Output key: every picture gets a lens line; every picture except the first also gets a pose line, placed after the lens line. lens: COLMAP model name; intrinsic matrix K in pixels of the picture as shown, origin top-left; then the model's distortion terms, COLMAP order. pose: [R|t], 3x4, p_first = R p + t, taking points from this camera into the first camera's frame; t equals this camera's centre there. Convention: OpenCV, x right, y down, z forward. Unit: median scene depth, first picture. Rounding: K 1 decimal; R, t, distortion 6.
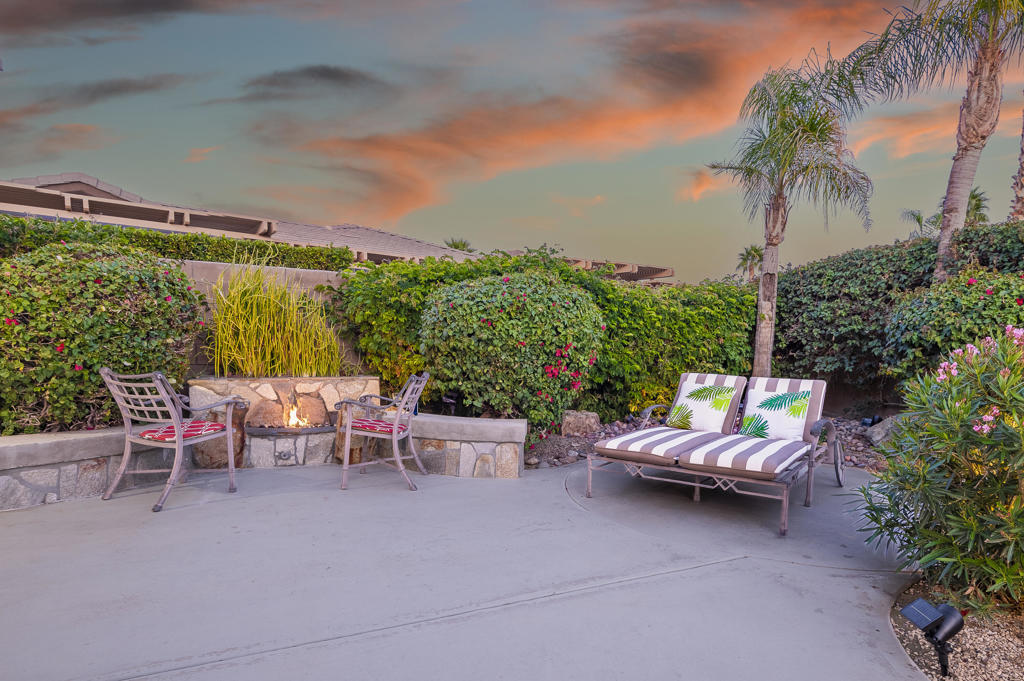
lens RADIAL K [[544.8, 0, 566.9], [0, 544.8, 399.9], [0, 0, 1]] dist [0.026082, -0.026661]
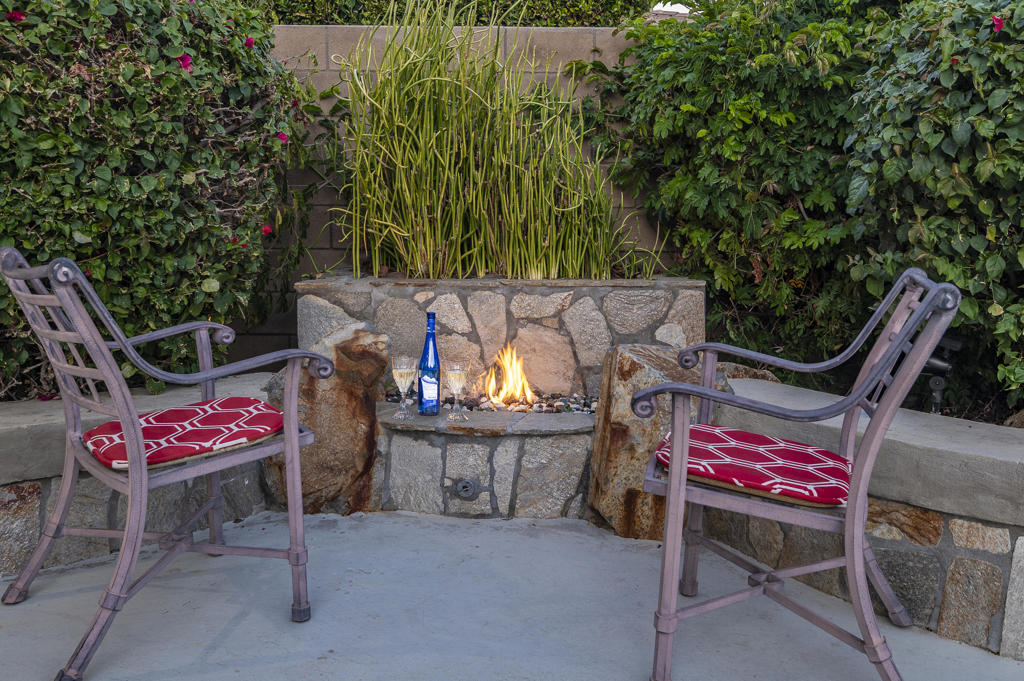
lens RADIAL K [[873.4, 0, 513.9], [0, 873.4, 312.3], [0, 0, 1]] dist [0.002680, 0.006197]
pose [[0.872978, 0.034659, -0.486527, -0.190465], [-0.036073, 0.999328, 0.006465, -0.022787], [0.486424, 0.011906, 0.873642, 0.469334]]
